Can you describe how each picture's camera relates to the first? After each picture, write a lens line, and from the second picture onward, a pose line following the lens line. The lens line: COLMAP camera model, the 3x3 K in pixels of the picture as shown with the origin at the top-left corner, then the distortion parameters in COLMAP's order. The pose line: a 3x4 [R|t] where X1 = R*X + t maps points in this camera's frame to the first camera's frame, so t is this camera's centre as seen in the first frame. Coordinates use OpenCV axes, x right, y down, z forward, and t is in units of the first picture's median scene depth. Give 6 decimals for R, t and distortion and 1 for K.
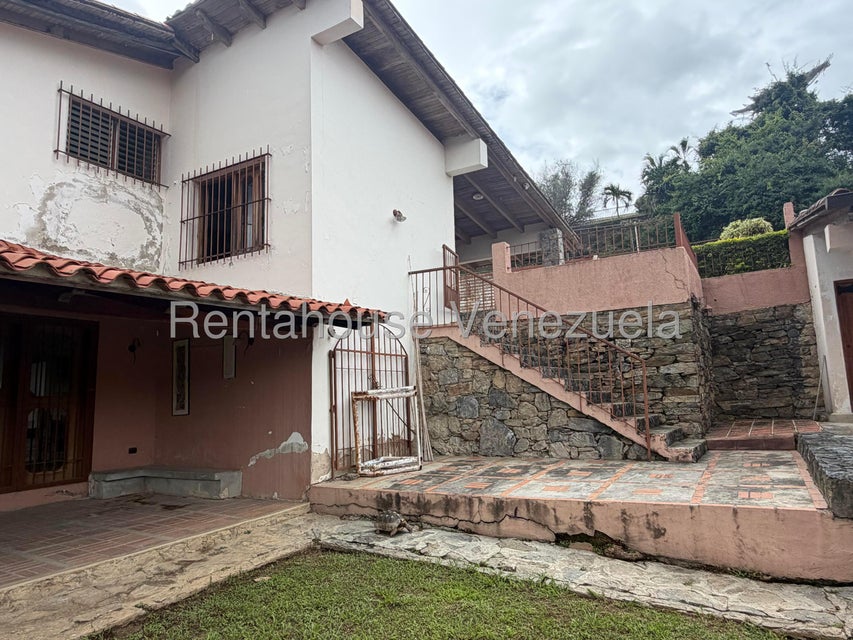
lens RADIAL K [[548.0, 0, 430.8], [0, 548.0, 320.8], [0, 0, 1]] dist [-0.000432, 0.001282]
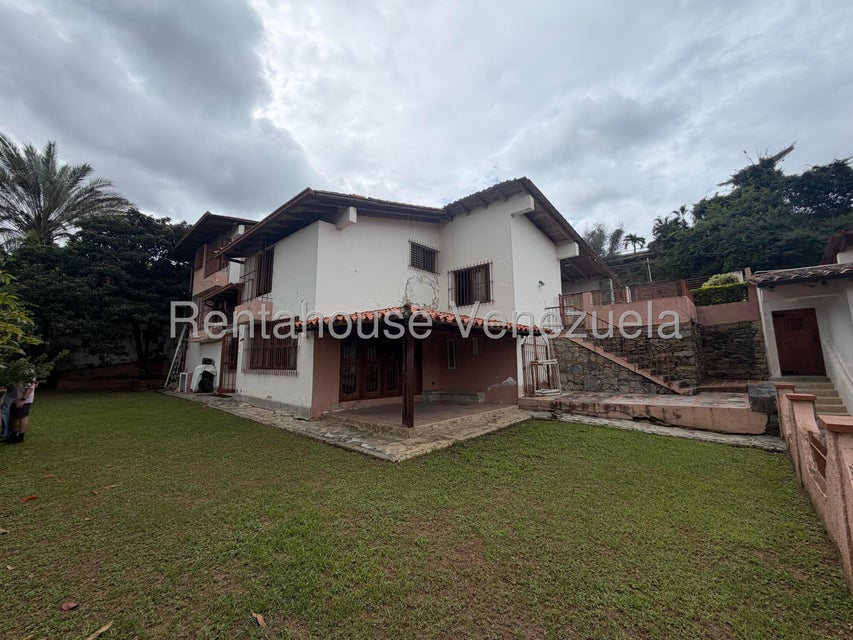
lens RADIAL K [[340.7, 0, 424.6], [0, 340.7, 318.0], [0, 0, 1]] dist [0.000643, -0.000158]
pose [[0.977305, -0.006372, -0.211742, -0.262389], [0.006913, 0.999974, 0.001816, -0.063041], [0.211726, -0.003238, 0.977324, -0.528534]]
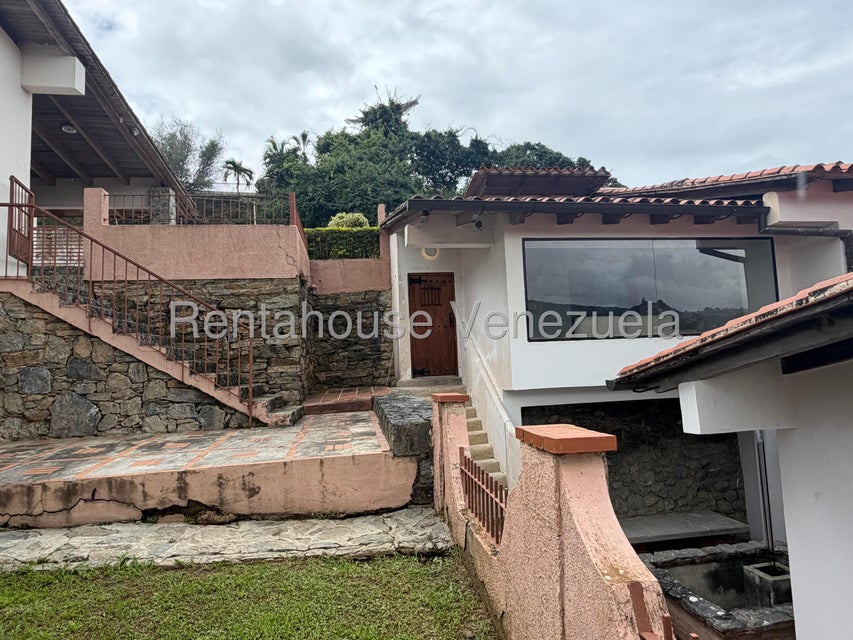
lens RADIAL K [[548.0, 0, 430.8], [0, 548.0, 320.8], [0, 0, 1]] dist [-0.000432, 0.001282]
pose [[0.775462, 0.050586, 0.629365, 0.006529], [-0.073519, 0.997239, 0.010430, 0.019050], [-0.627100, -0.054359, 0.777040, 0.005799]]
